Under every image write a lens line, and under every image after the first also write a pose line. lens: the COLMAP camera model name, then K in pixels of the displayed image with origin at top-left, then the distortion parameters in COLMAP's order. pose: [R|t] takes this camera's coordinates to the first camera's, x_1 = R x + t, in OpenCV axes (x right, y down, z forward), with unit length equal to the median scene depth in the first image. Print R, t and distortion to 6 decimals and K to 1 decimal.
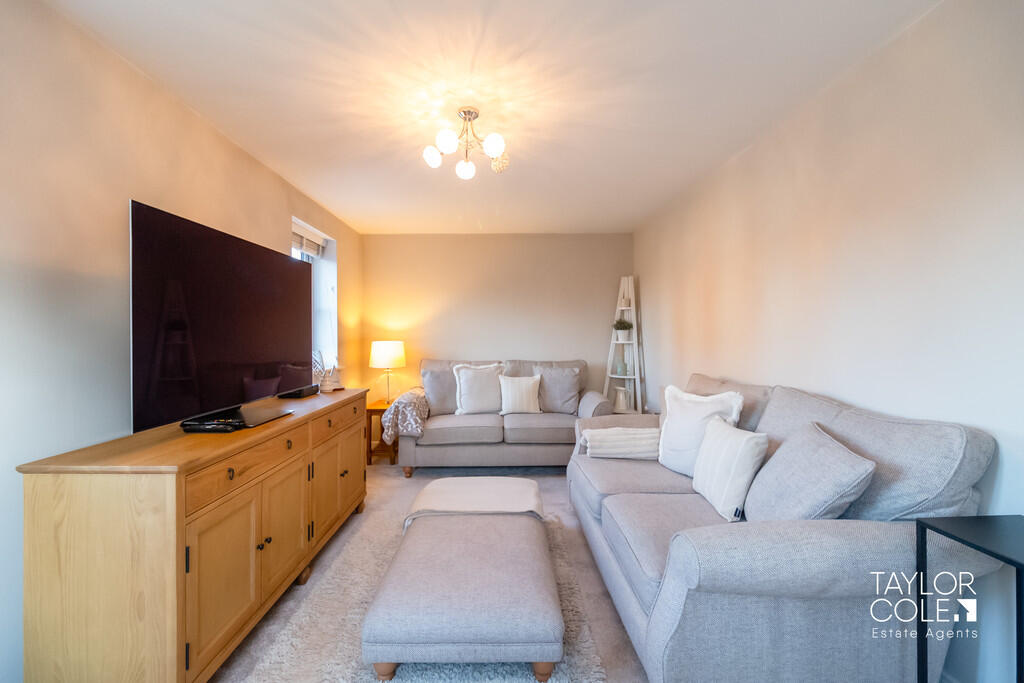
lens RADIAL K [[447.8, 0, 516.1], [0, 447.8, 335.6], [0, 0, 1]] dist [-0.001854, -0.000306]
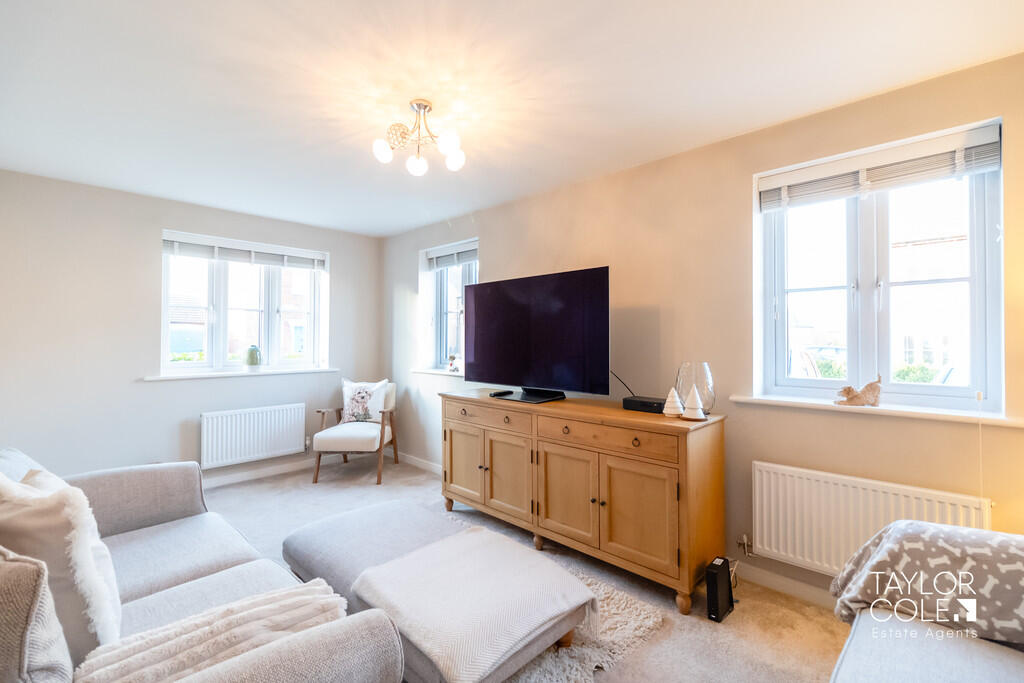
lens RADIAL K [[452.2, 0, 507.5], [0, 452.2, 335.4], [0, 0, 1]] dist [-0.000586, 0.000031]
pose [[-0.727658, -0.001107, -0.685939, 0.239492], [0.003301, 0.999981, -0.005116, -0.006708], [0.685932, -0.005987, -0.727641, 1.054287]]
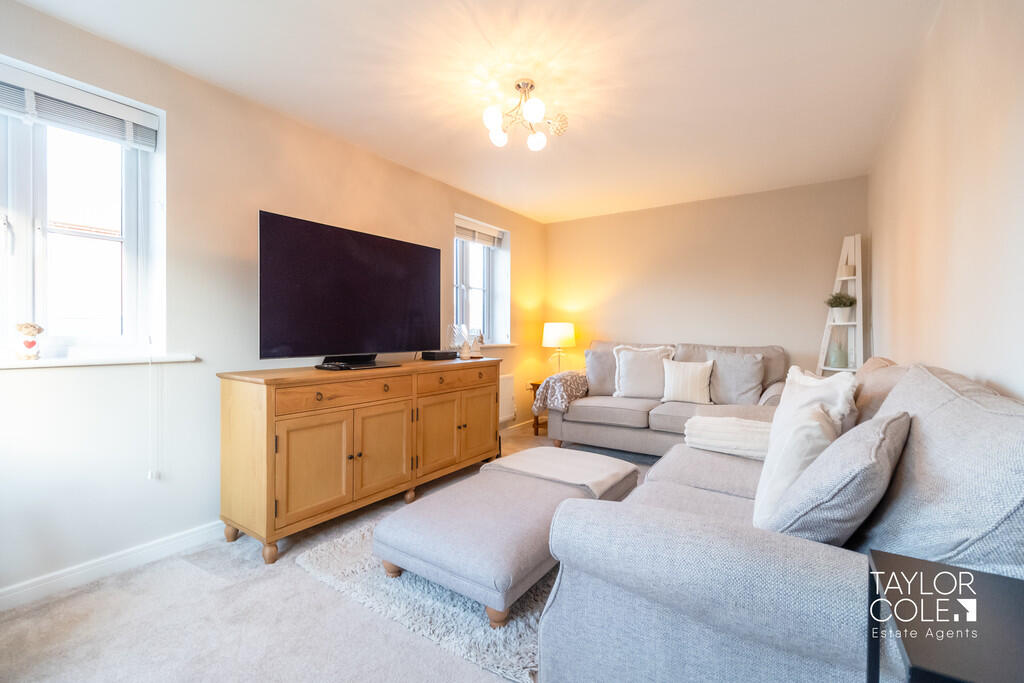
lens RADIAL K [[452.2, 0, 507.5], [0, 452.2, 335.4], [0, 0, 1]] dist [-0.000586, 0.000031]
pose [[0.816318, 0.013962, -0.577434, 0.273336], [-0.009216, 0.999895, 0.011148, 0.038922], [0.577530, -0.003779, 0.816361, 0.073210]]
